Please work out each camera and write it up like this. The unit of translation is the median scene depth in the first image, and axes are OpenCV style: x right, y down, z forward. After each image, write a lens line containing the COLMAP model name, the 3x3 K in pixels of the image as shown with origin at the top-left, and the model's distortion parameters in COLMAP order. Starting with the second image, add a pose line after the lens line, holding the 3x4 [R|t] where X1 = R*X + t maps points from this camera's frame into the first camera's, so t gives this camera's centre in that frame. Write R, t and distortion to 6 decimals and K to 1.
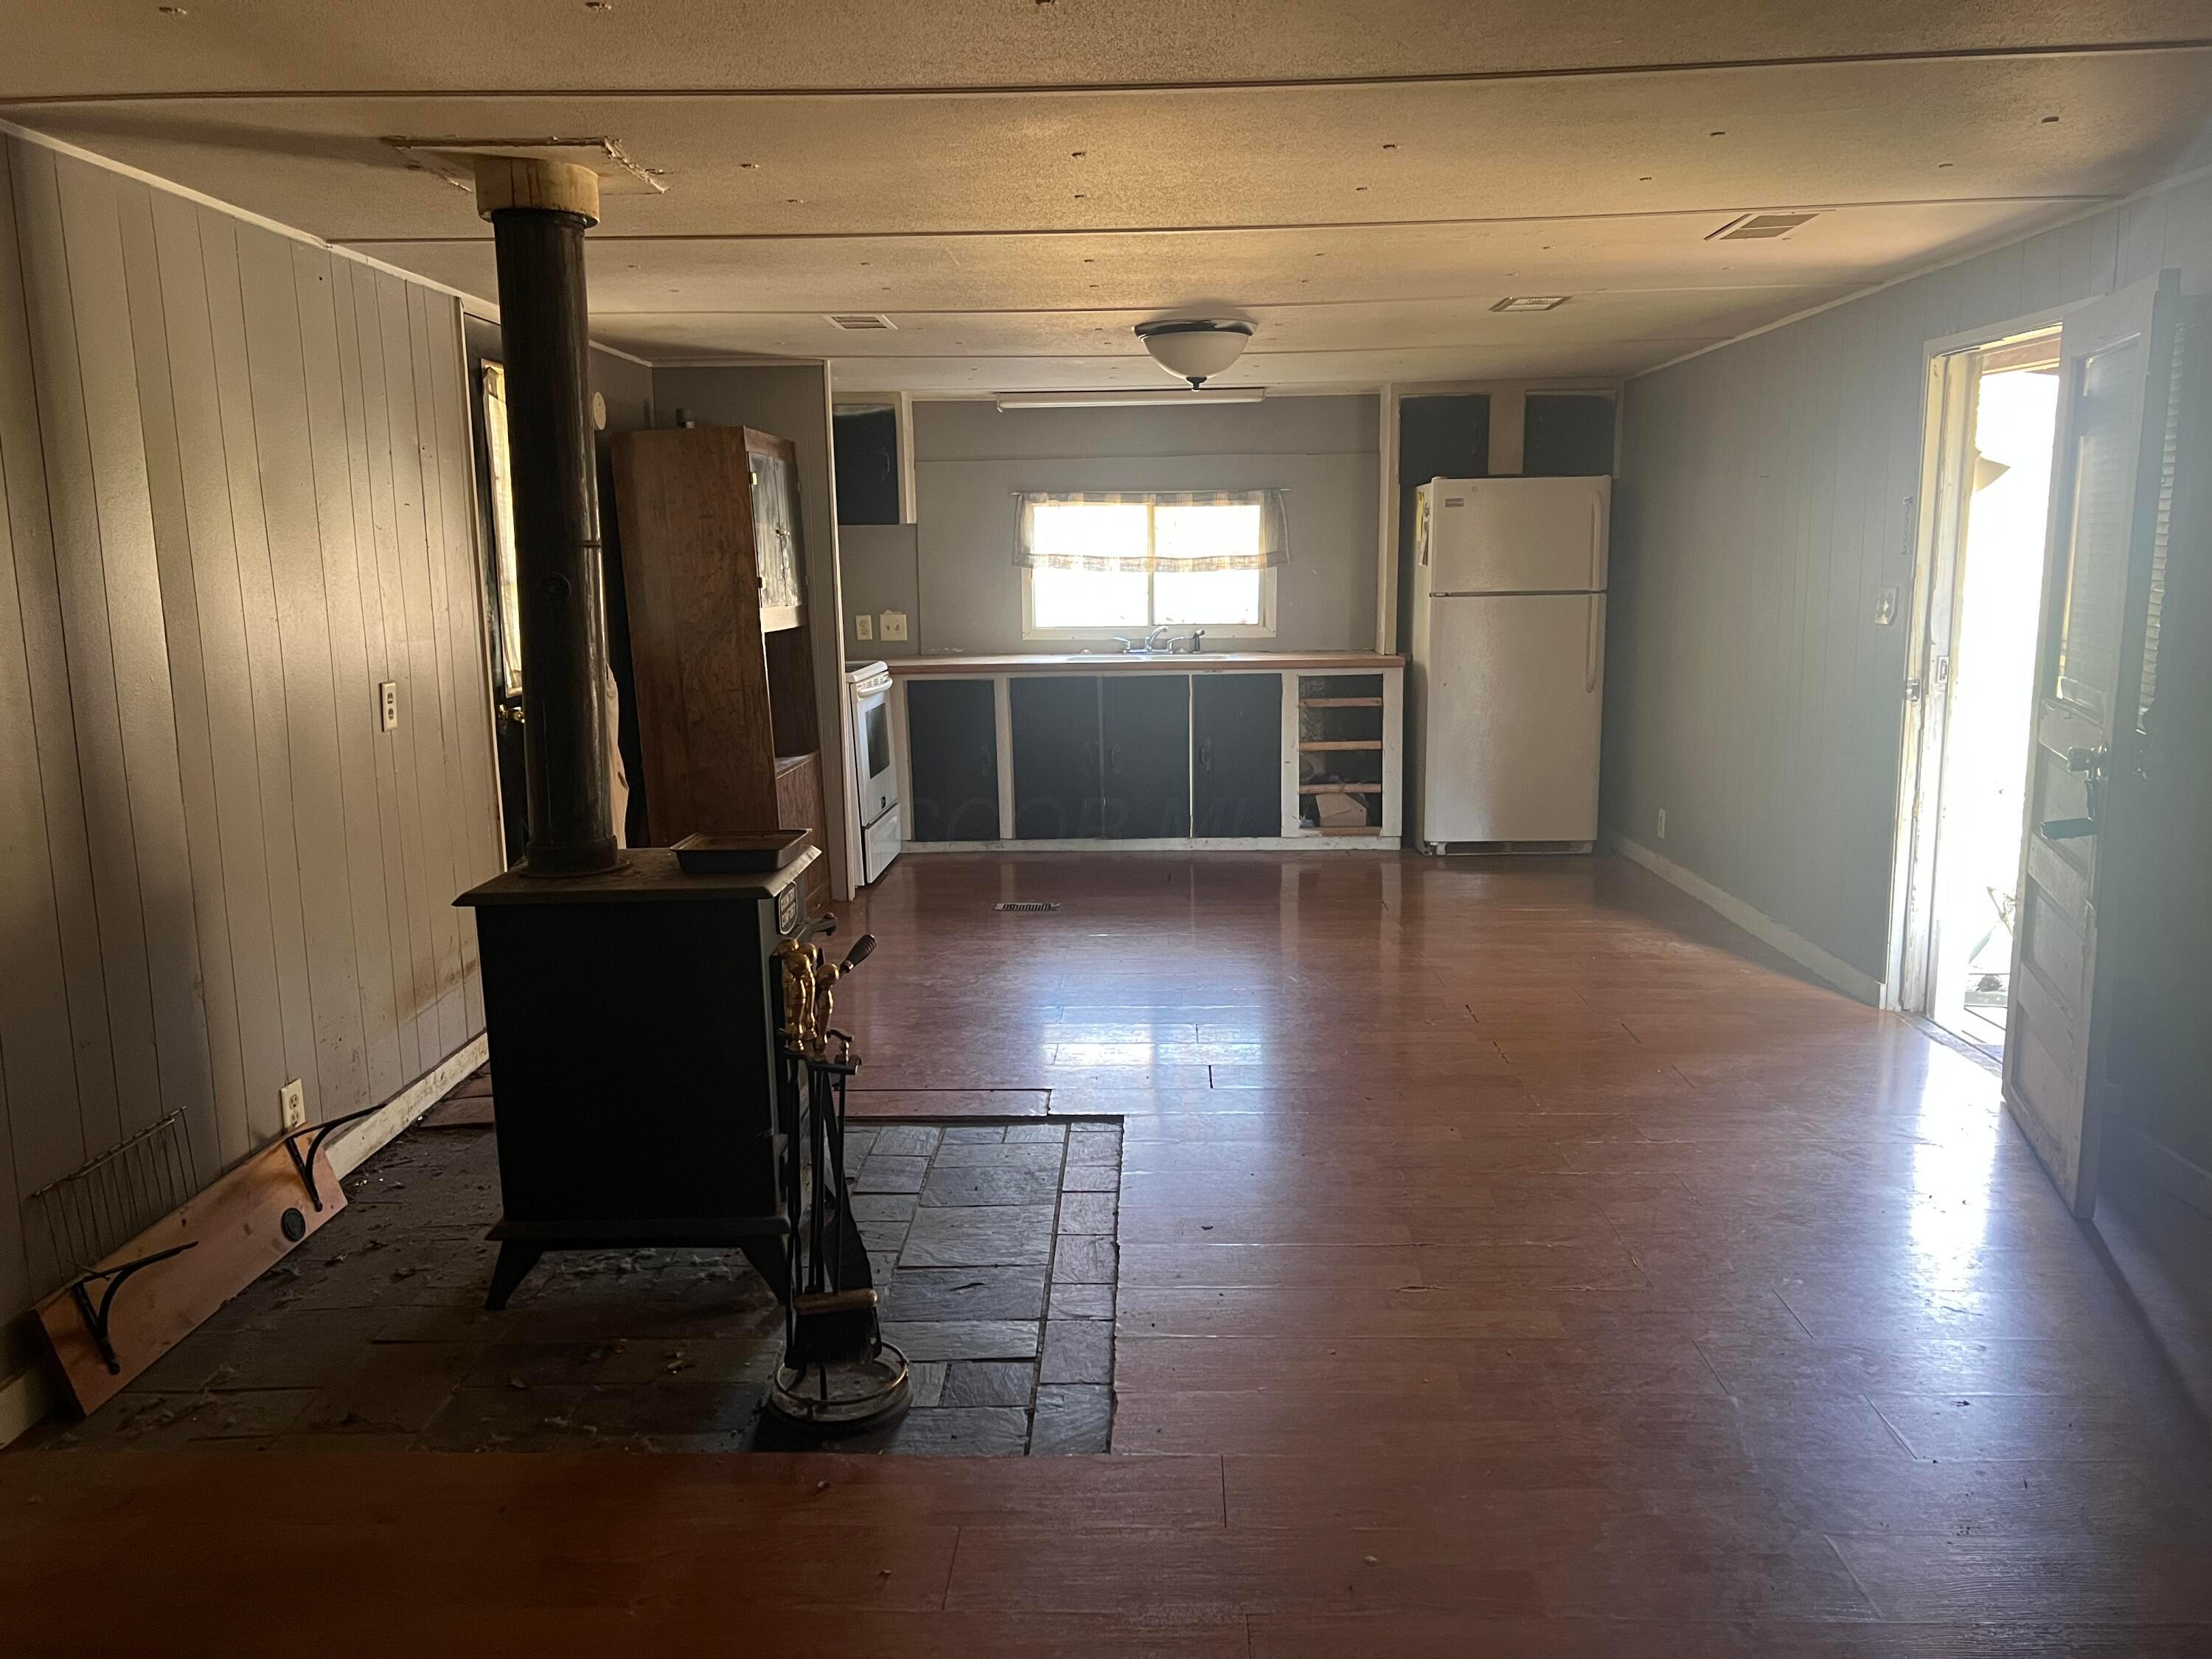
lens RADIAL K [[1673.1, 0, 1106.0], [0, 1673.1, 829.5], [0, 0, 1]] dist [0.037660, -0.003487]
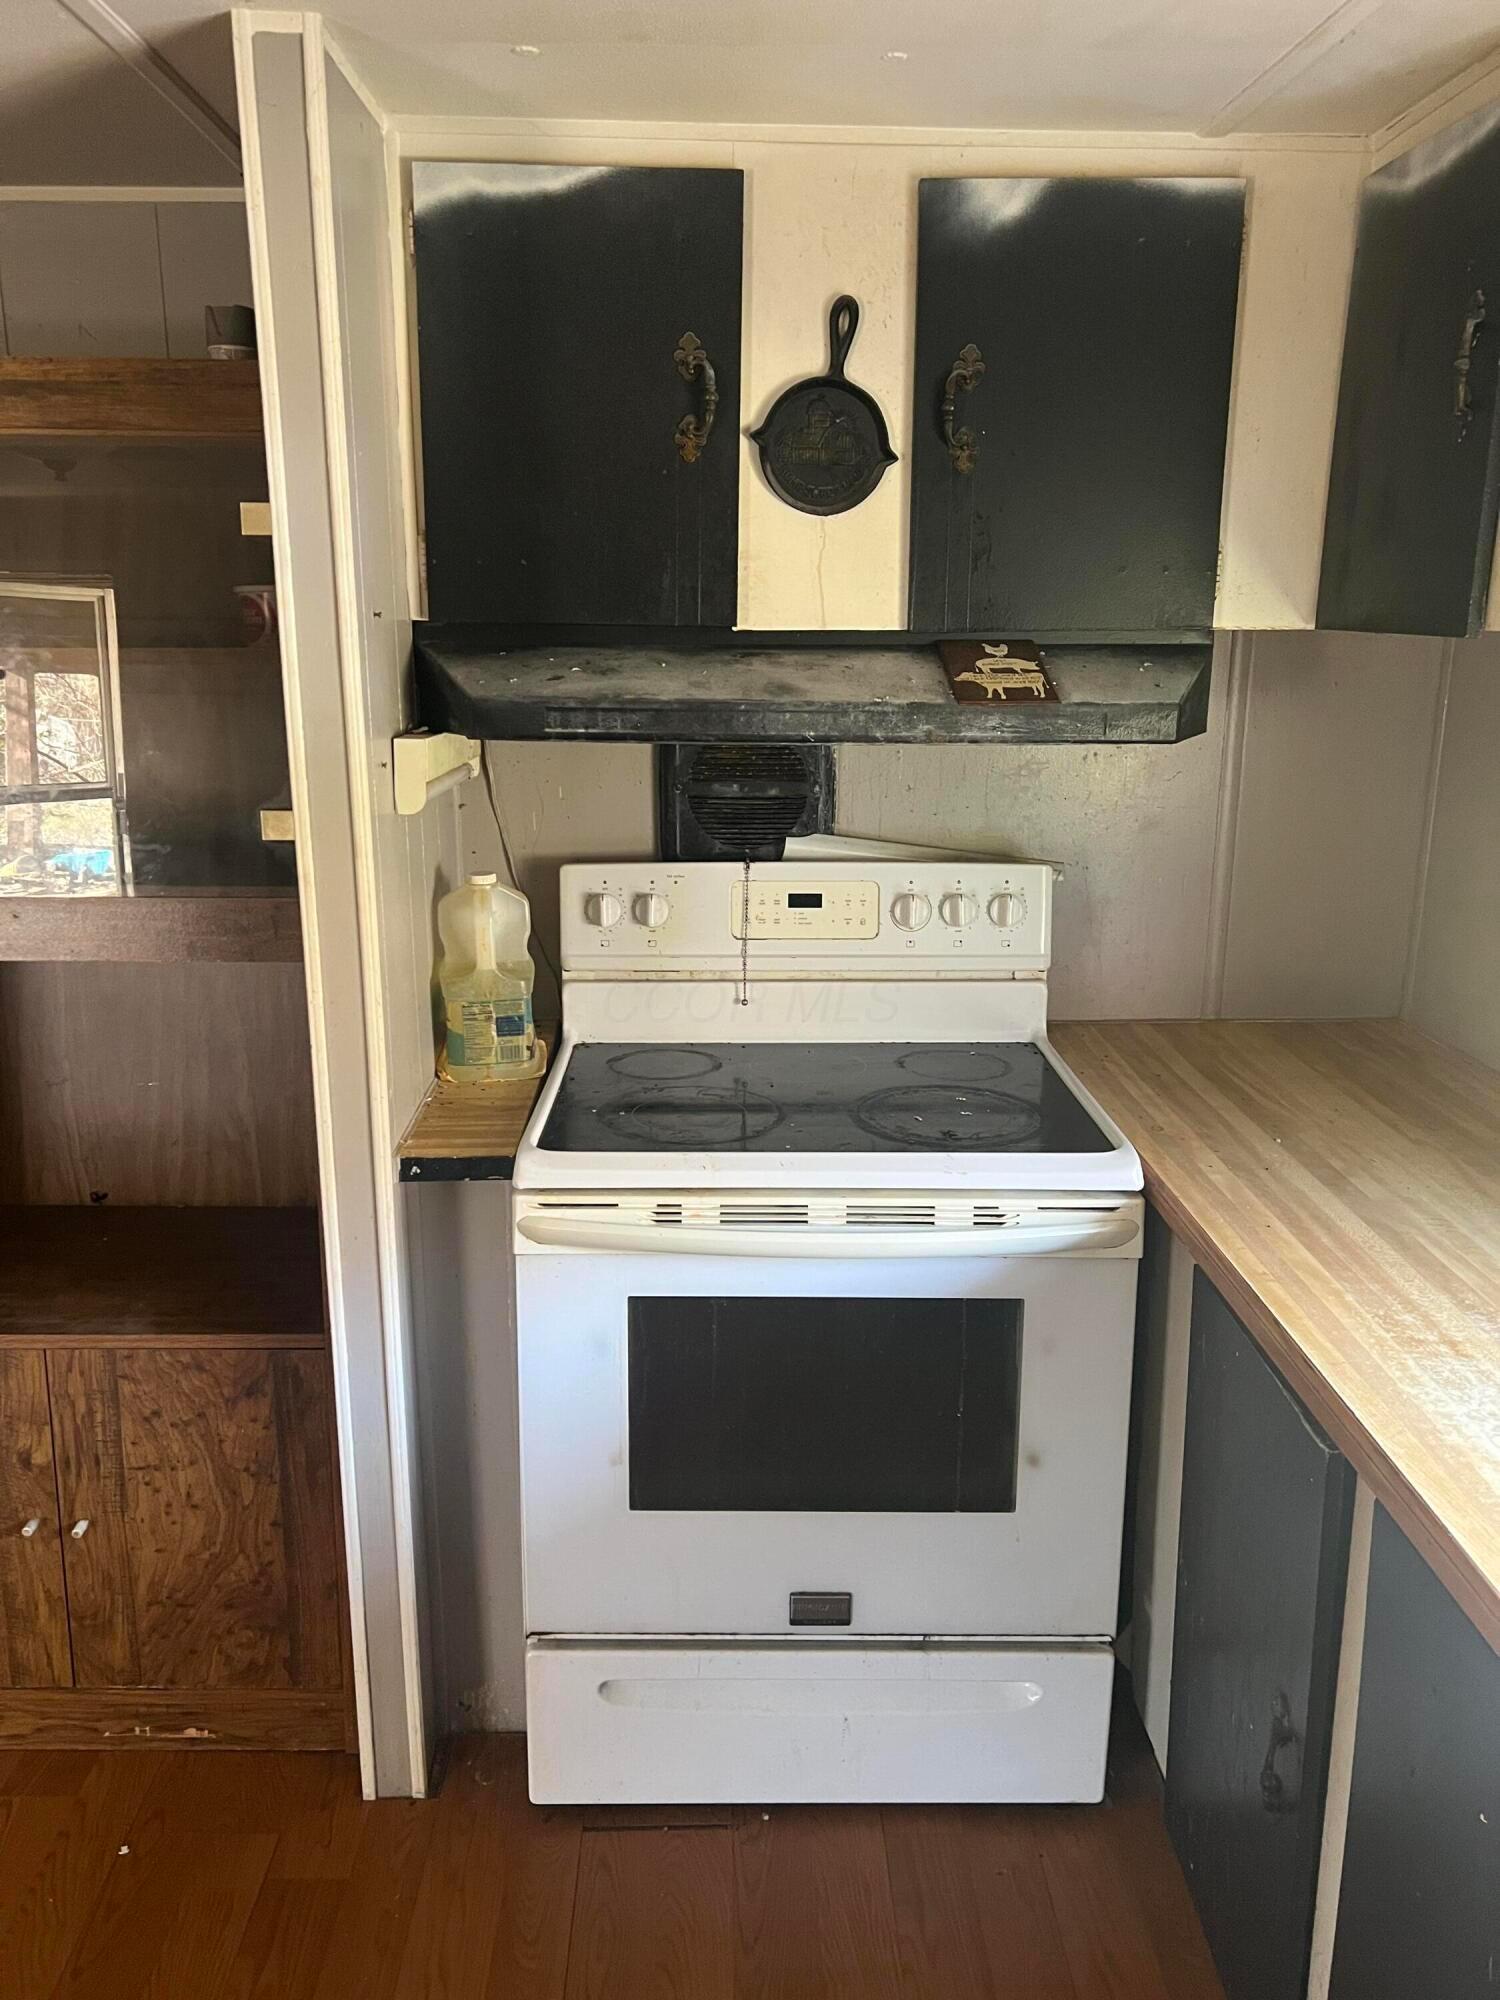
lens RADIAL K [[1527.1, 0, 750.0], [0, 1527.1, 1000.0], [0, 0, 1]] dist [0.007507, -0.001138]
pose [[0.033594, 0.261672, -0.964572, 0.085966], [-0.169554, 0.952619, 0.252524, -0.165196], [0.984948, 0.155064, 0.076370, 0.866275]]
